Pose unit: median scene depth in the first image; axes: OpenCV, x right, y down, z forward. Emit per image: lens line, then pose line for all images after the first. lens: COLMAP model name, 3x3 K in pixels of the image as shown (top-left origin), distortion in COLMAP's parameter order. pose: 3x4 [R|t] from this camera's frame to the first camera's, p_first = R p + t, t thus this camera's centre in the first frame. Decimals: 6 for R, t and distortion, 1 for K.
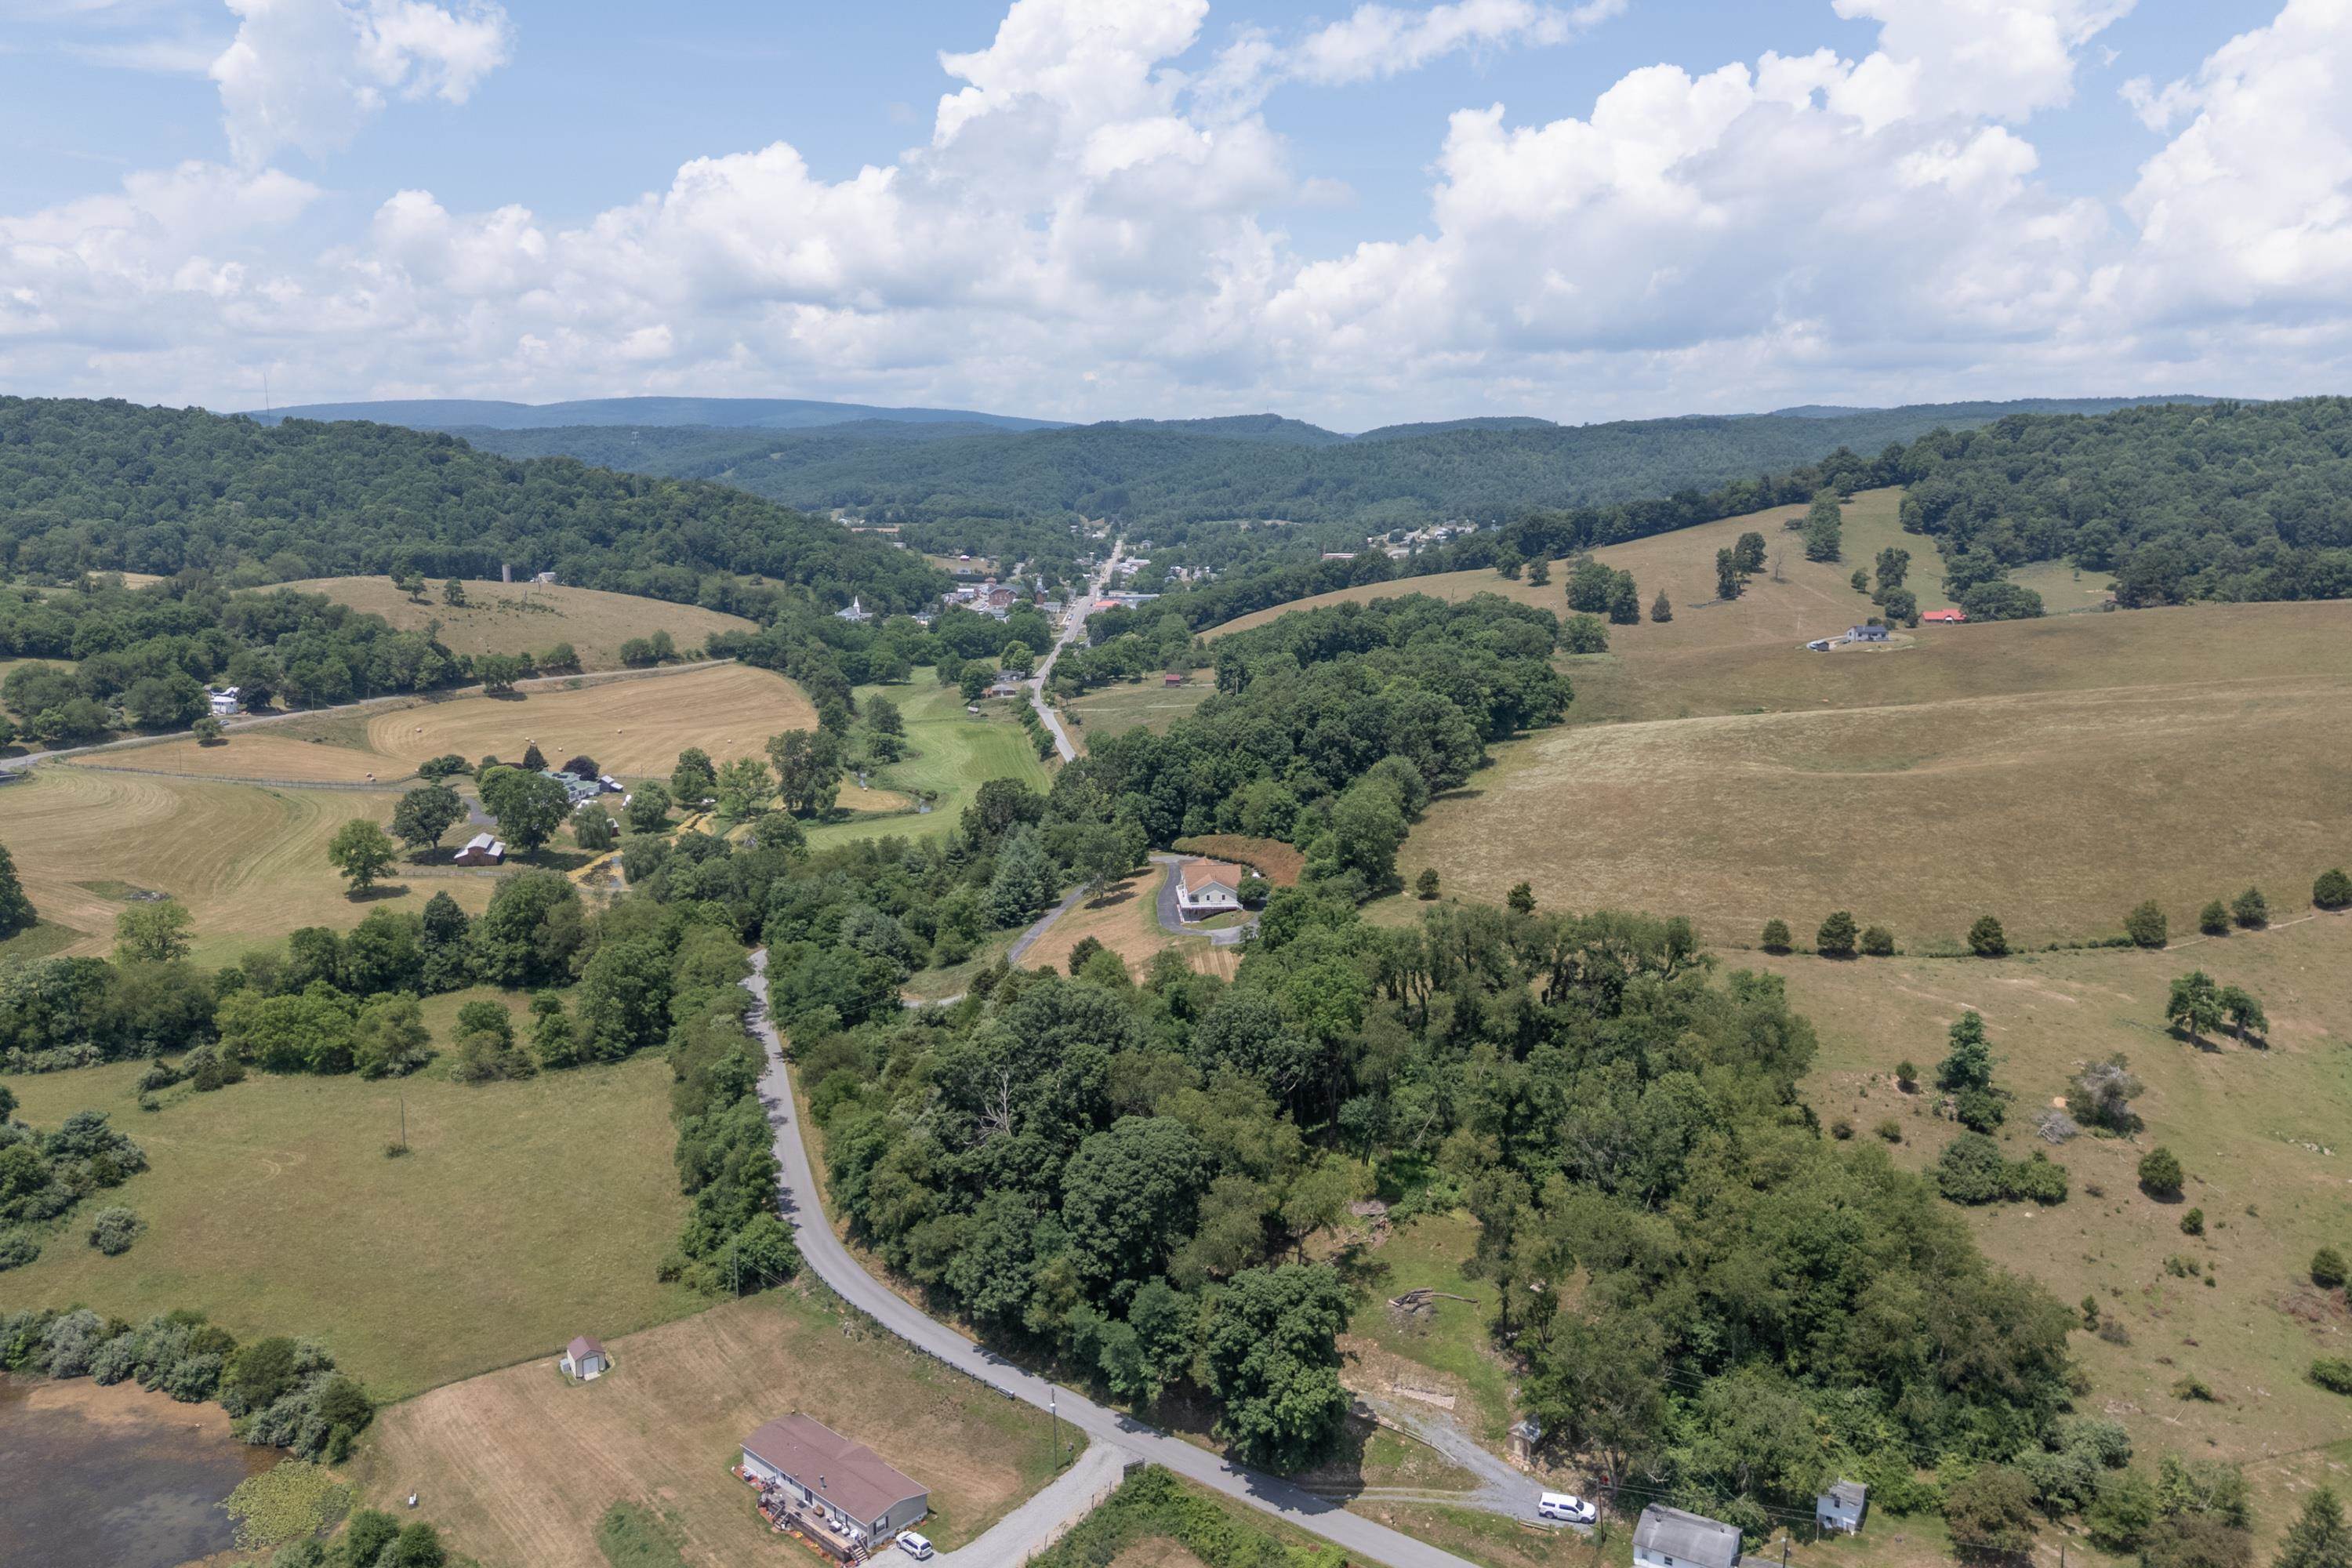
lens RADIAL K [[1729.5, 0, 1175.3], [0, 1729.5, 782.7], [0, 0, 1]] dist [0.066213, -0.059610]
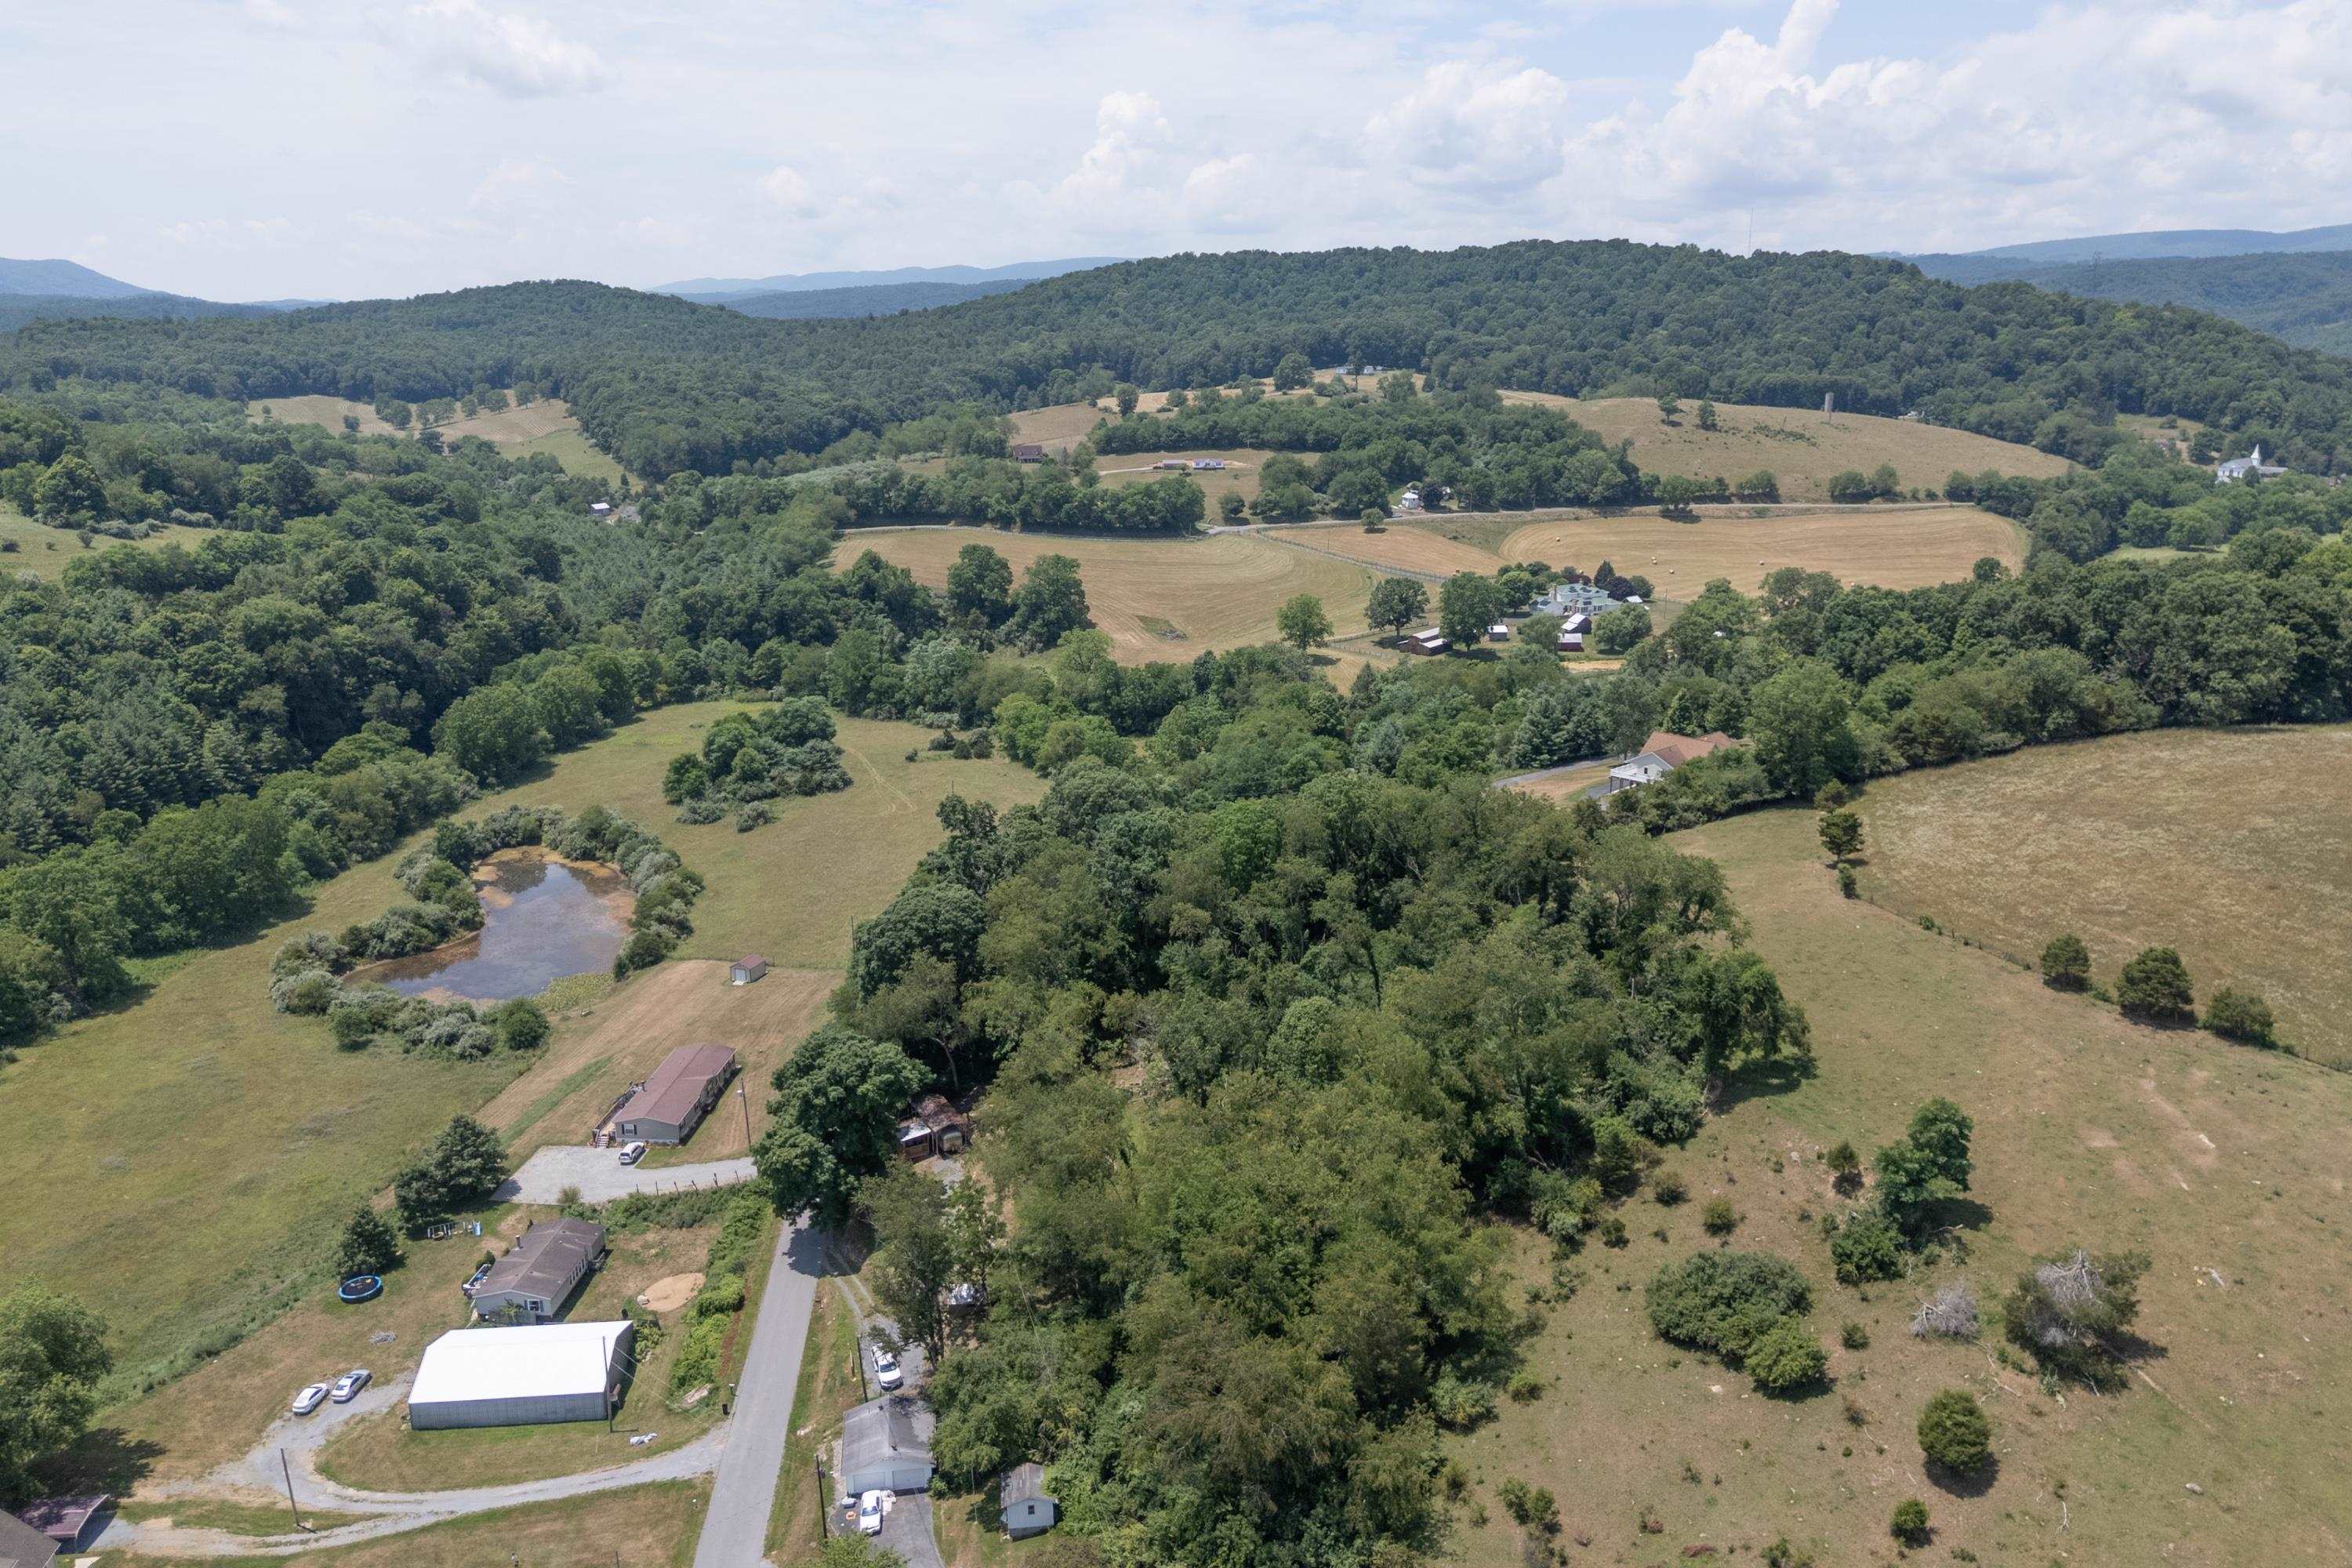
lens RADIAL K [[1729.5, 0, 1182.2], [0, 1729.5, 795.8], [0, 0, 1]] dist [0.066213, -0.059610]
pose [[0.619865, 0.206878, -0.756947, 0.302405], [-0.136559, 0.978342, 0.155559, -0.012318], [0.772735, 0.006942, 0.634691, 0.172651]]
